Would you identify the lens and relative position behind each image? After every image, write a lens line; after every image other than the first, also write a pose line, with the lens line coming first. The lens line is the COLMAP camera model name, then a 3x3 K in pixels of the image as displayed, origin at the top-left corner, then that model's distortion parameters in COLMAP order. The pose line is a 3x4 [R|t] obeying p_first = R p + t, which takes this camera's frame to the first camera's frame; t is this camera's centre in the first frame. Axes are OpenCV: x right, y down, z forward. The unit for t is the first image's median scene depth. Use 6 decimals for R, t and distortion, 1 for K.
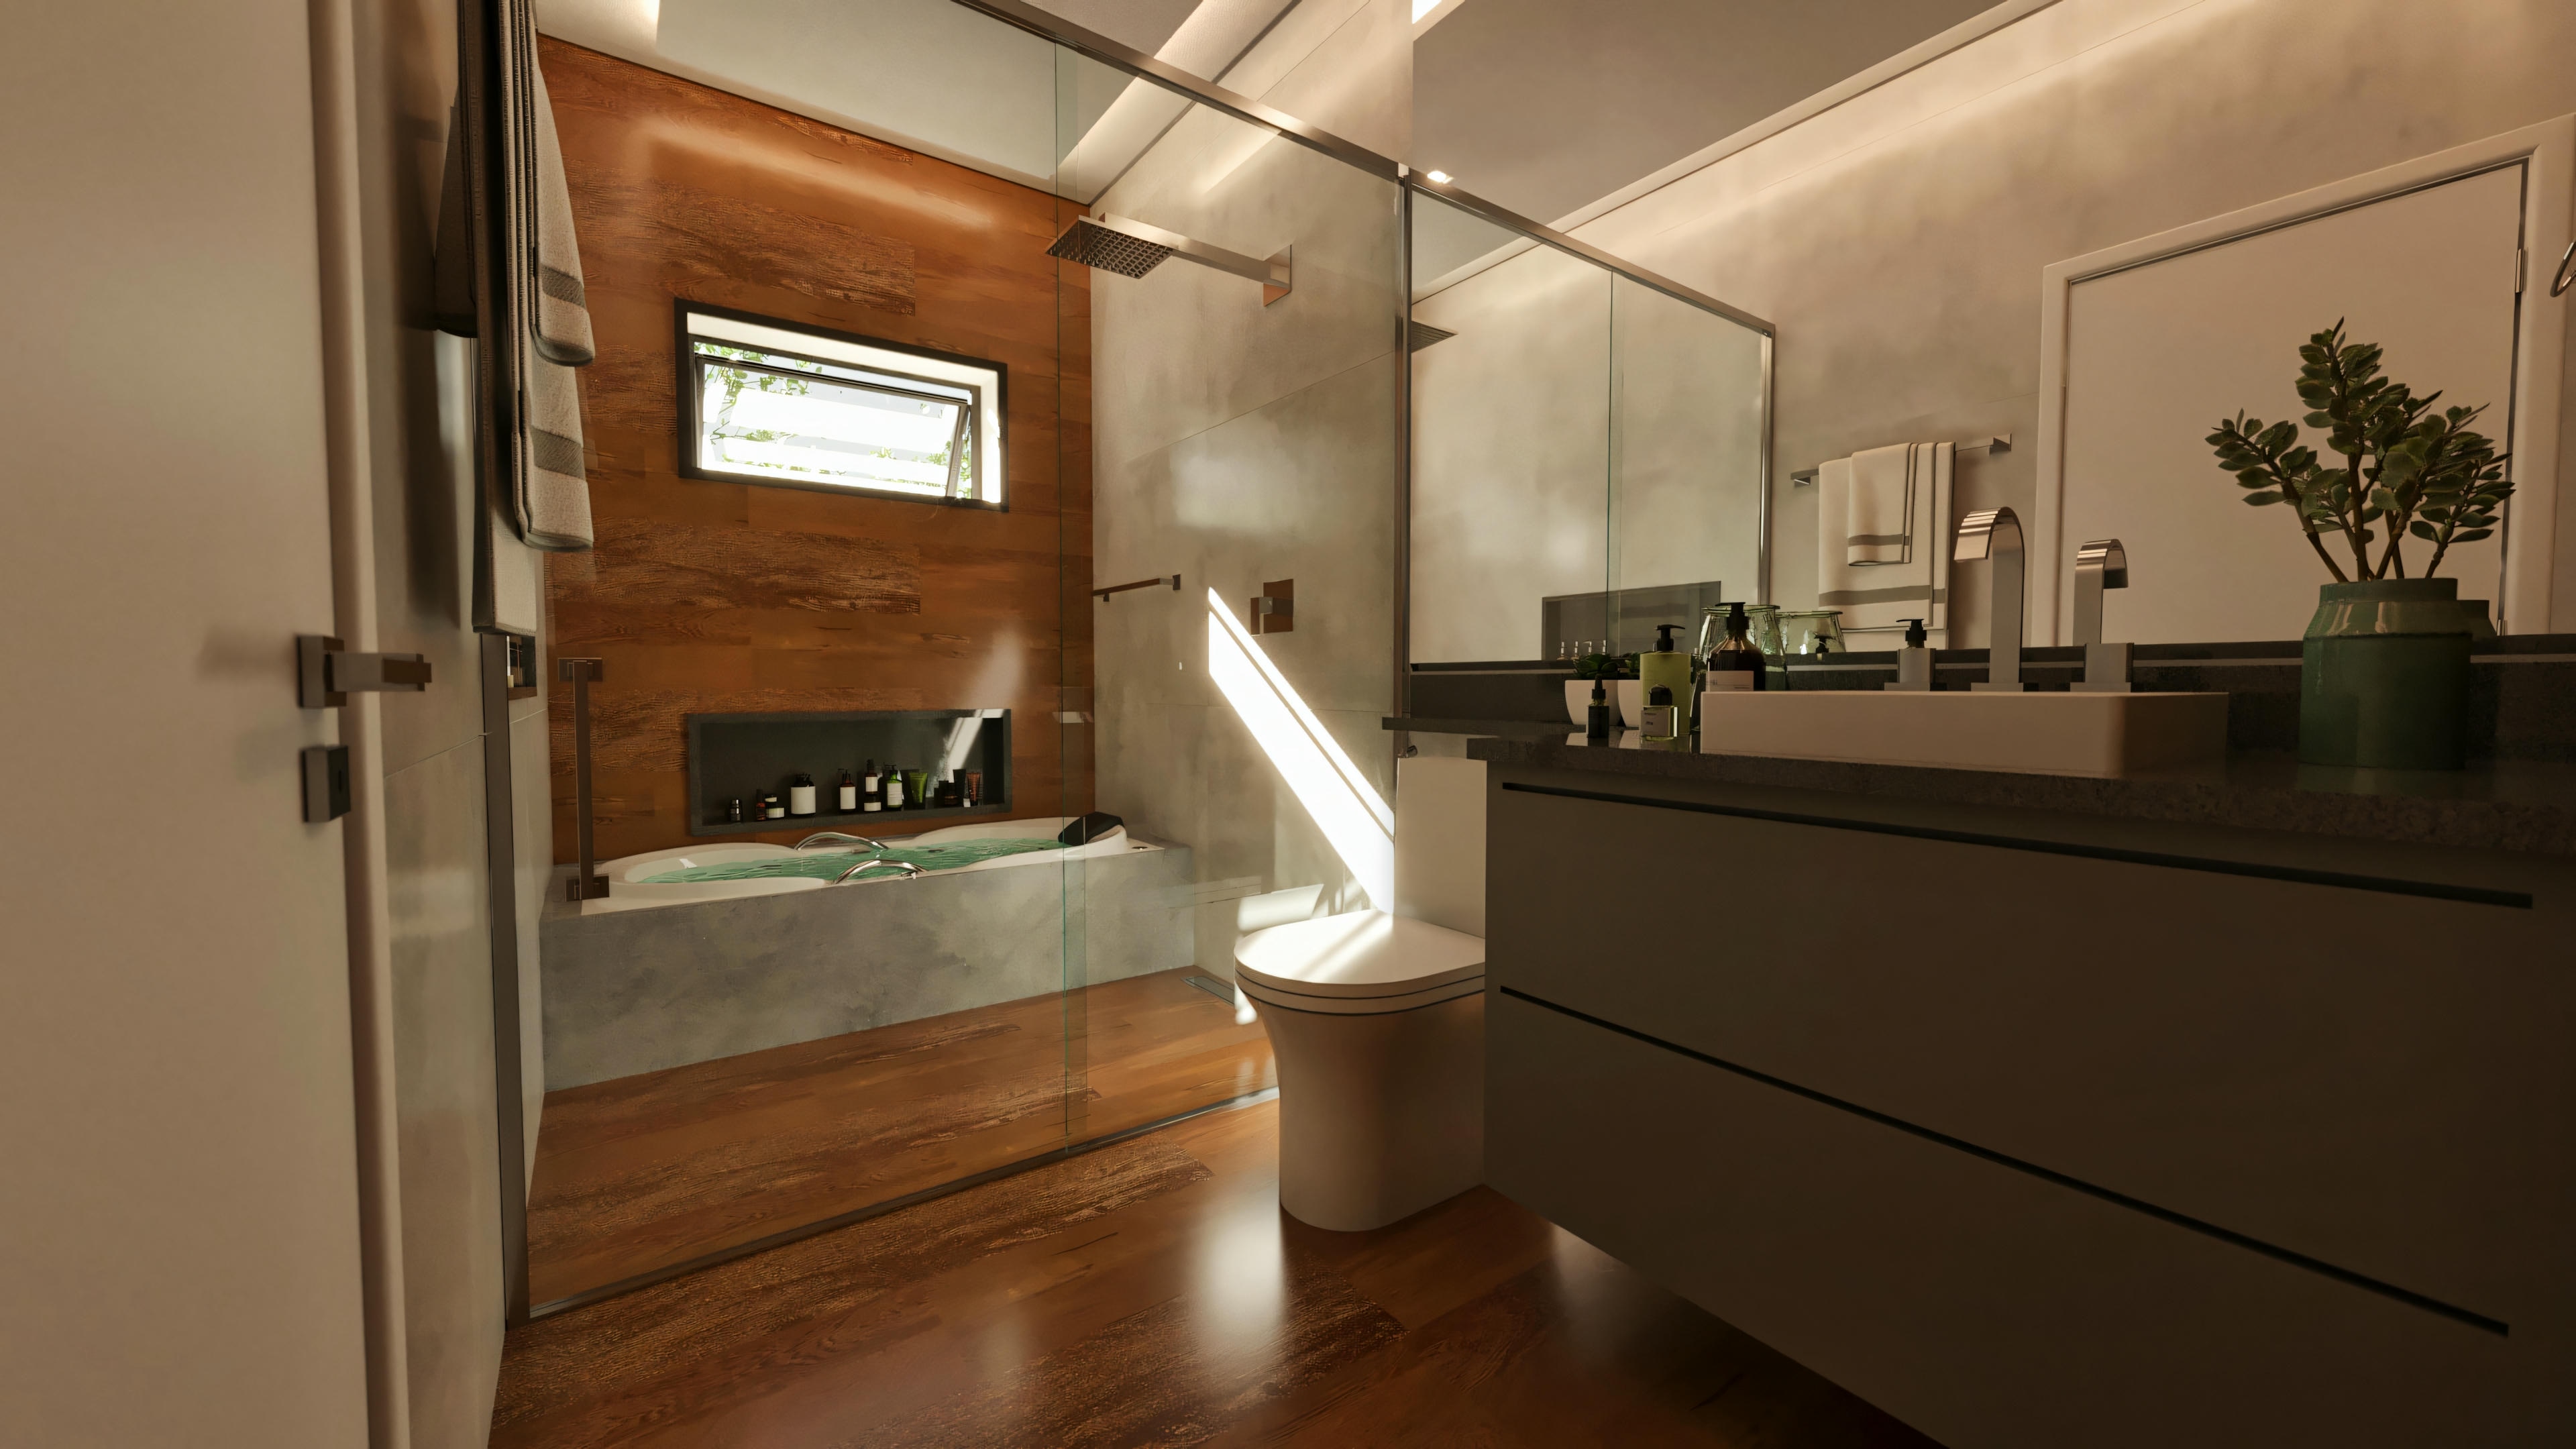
lens RADIAL K [[951.7, 0, 1283.0], [0, 951.7, 719.6], [0, 0, 1]] dist [-0.002626, -0.000182]
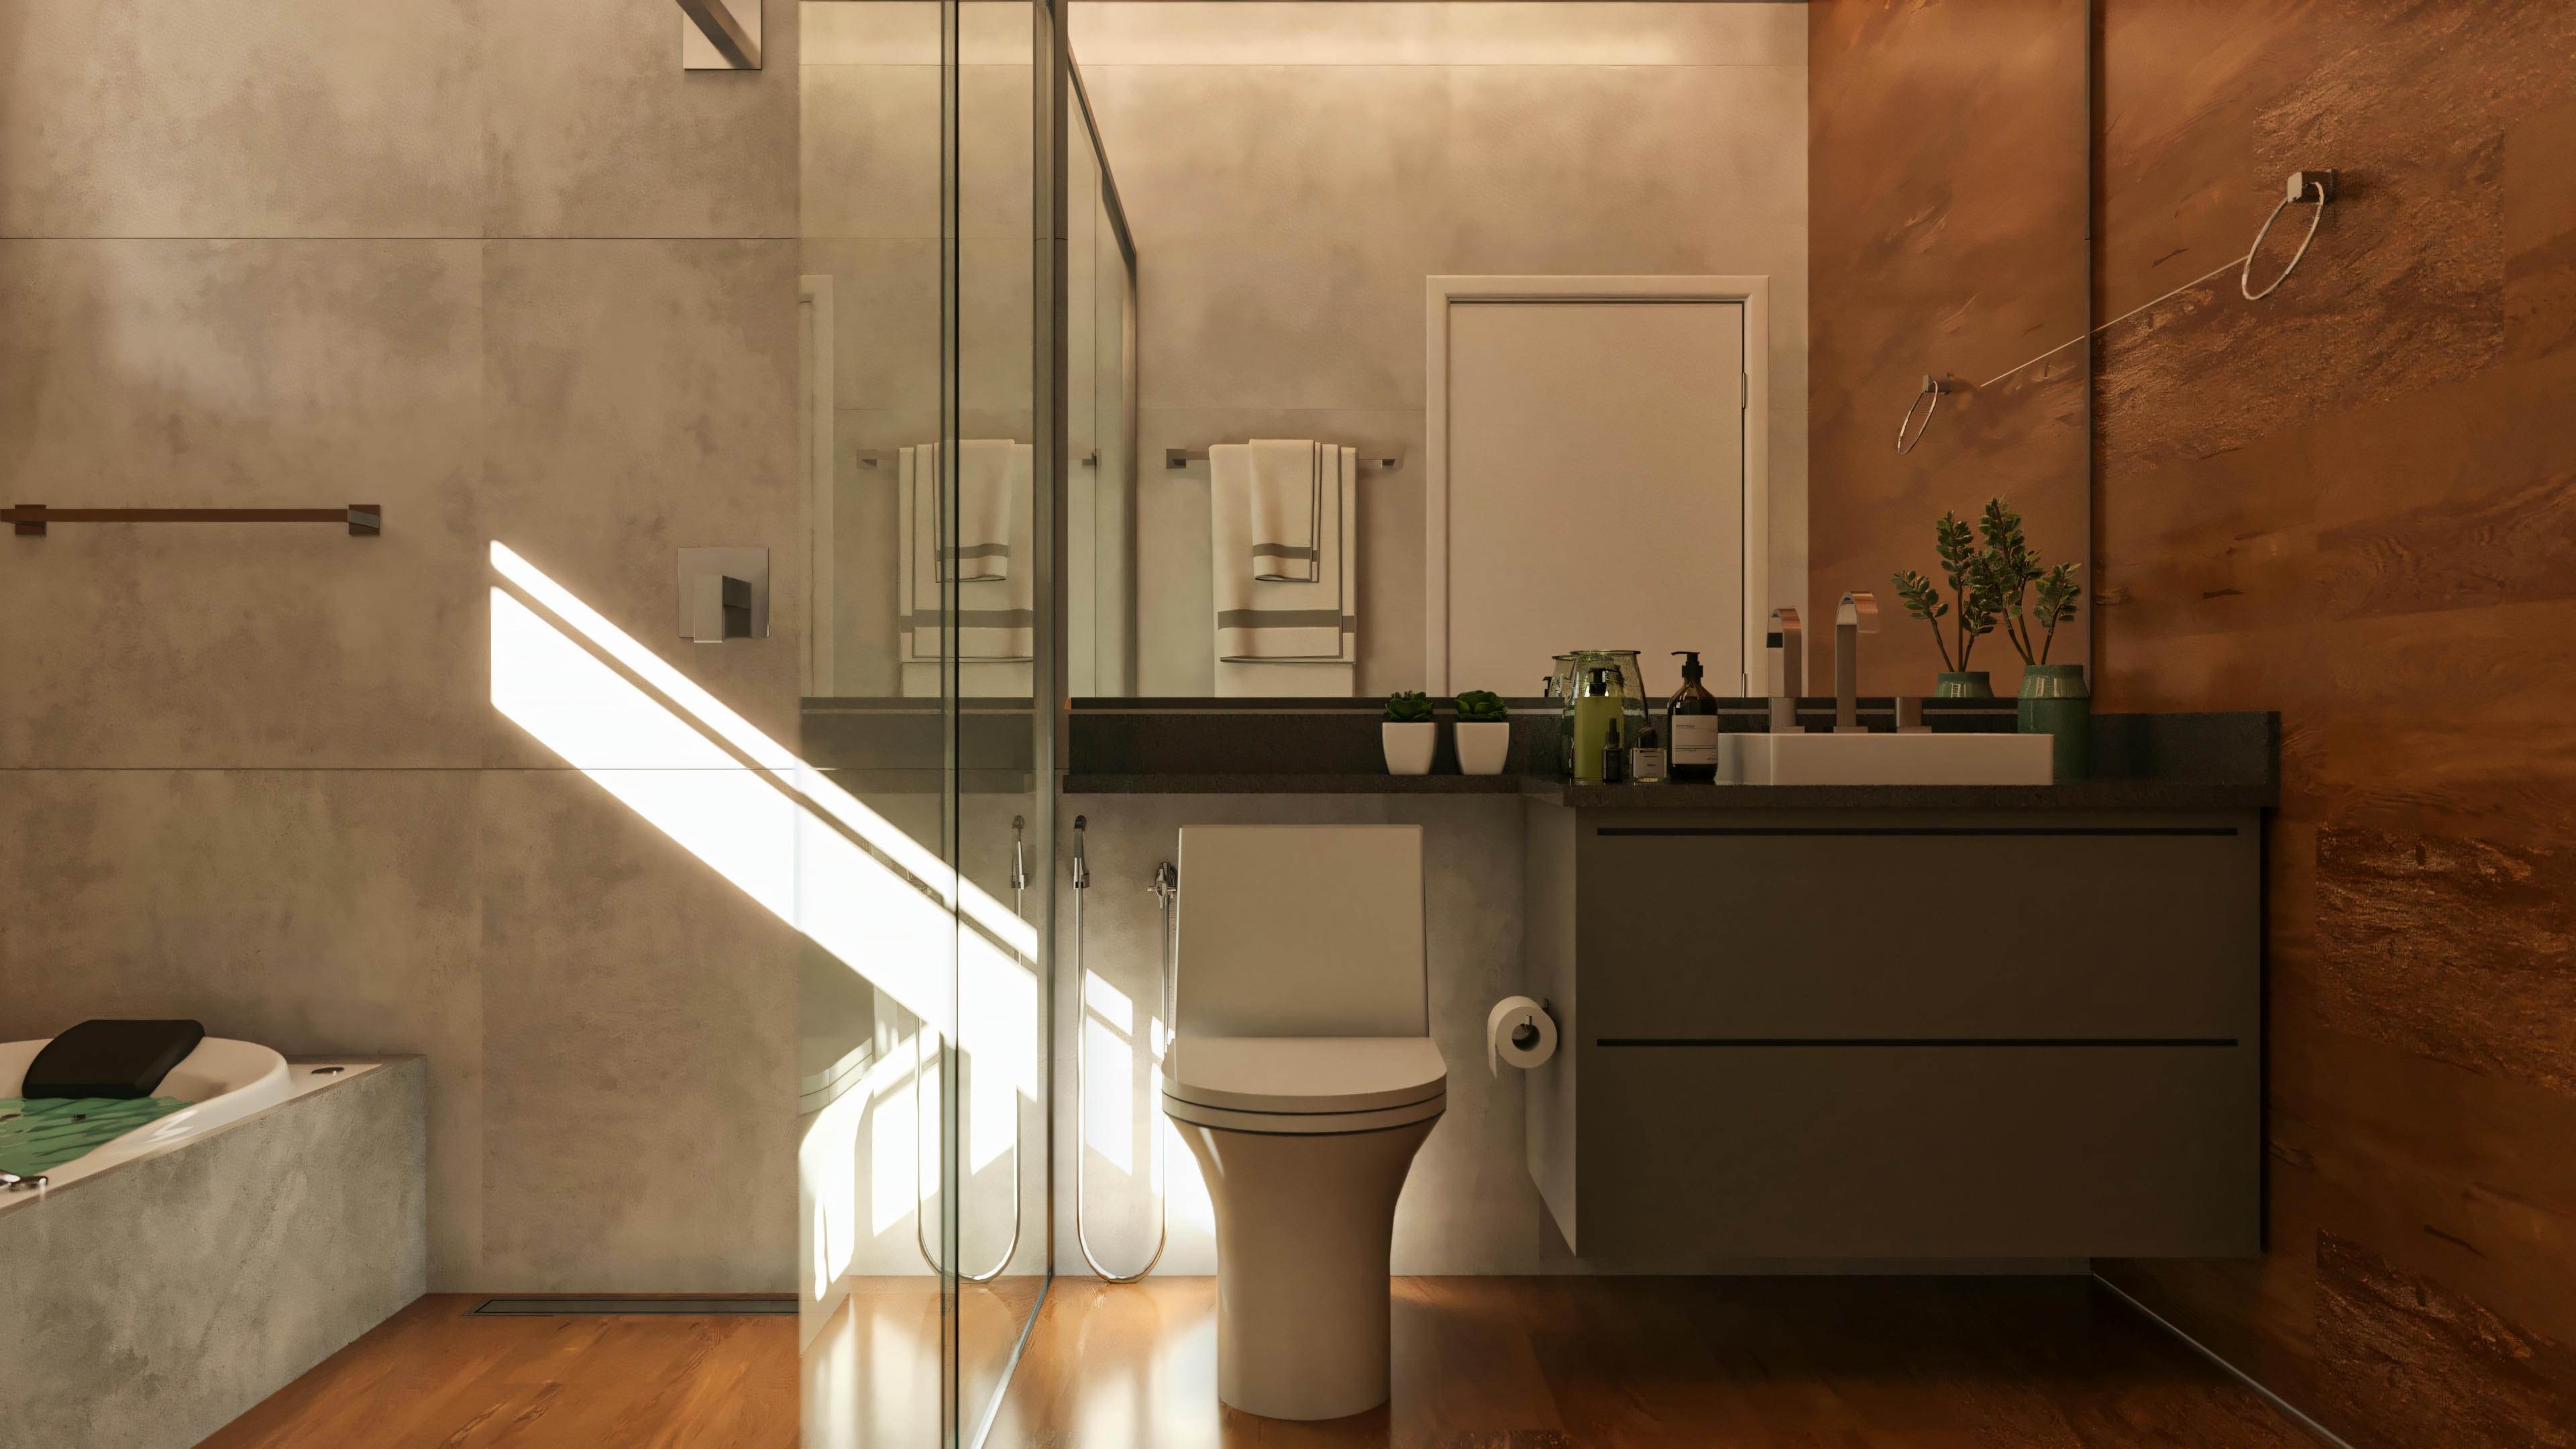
lens RADIAL K [[1866.7, 0, 1290.1], [0, 1866.7, 727.1], [0, 0, 1]] dist [-0.003741, -0.004323]
pose [[0.577269, -0.001727, 0.816552, -0.720133], [0.030766, 0.999334, -0.019636, -0.004891], [-0.815974, 0.036457, 0.576938, 0.069550]]
